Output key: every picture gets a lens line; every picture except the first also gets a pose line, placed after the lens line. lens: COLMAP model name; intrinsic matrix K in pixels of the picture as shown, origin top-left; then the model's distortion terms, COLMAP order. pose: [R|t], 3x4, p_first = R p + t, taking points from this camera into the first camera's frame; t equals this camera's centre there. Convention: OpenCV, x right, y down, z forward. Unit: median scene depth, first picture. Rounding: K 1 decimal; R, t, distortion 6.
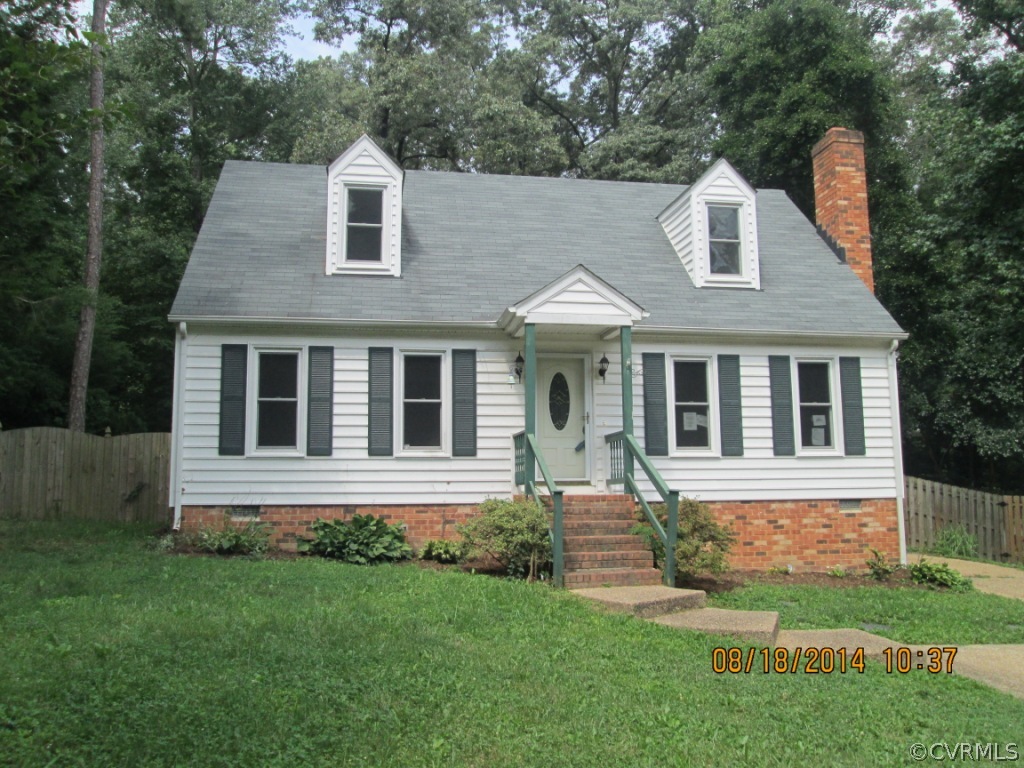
lens RADIAL K [[856.4, 0, 512.0], [0, 856.4, 384.0], [0, 0, 1]] dist [-0.041912, 0.014814]
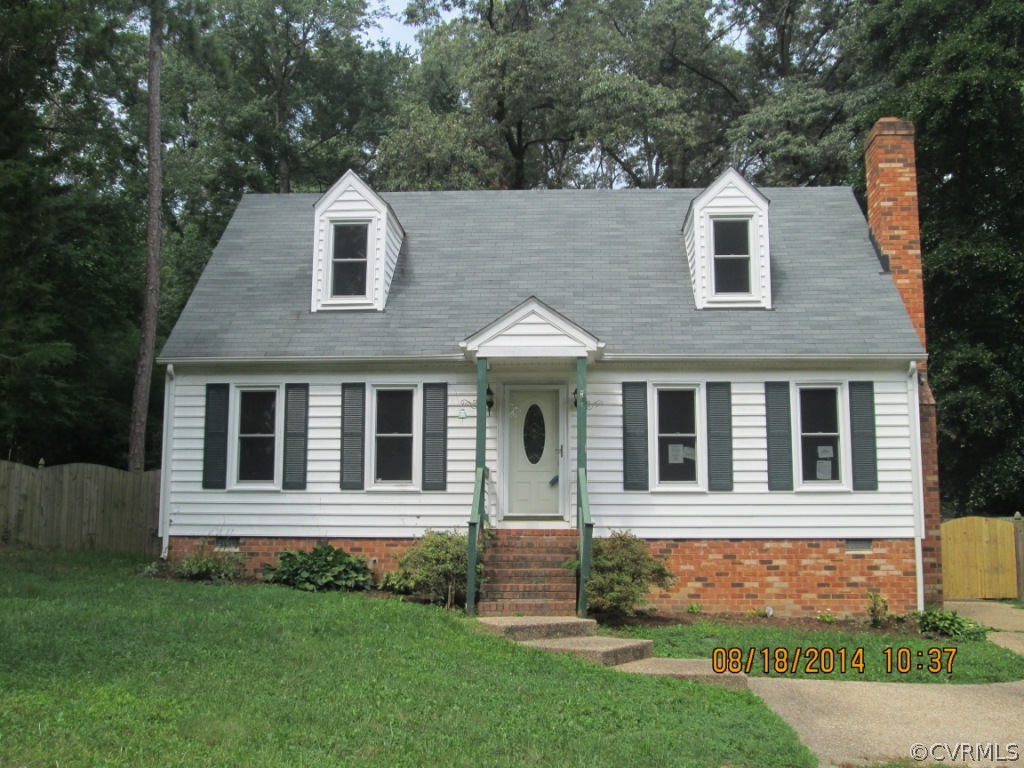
lens RADIAL K [[1119.9, 0, 512.0], [0, 1119.9, 384.0], [0, 0, 1]] dist [-0.063619, -0.000505]
pose [[0.975012, -0.020019, -0.221250, 0.309668], [0.015667, 0.999648, -0.021411, -0.009814], [0.221601, 0.017409, 0.974982, -0.242540]]
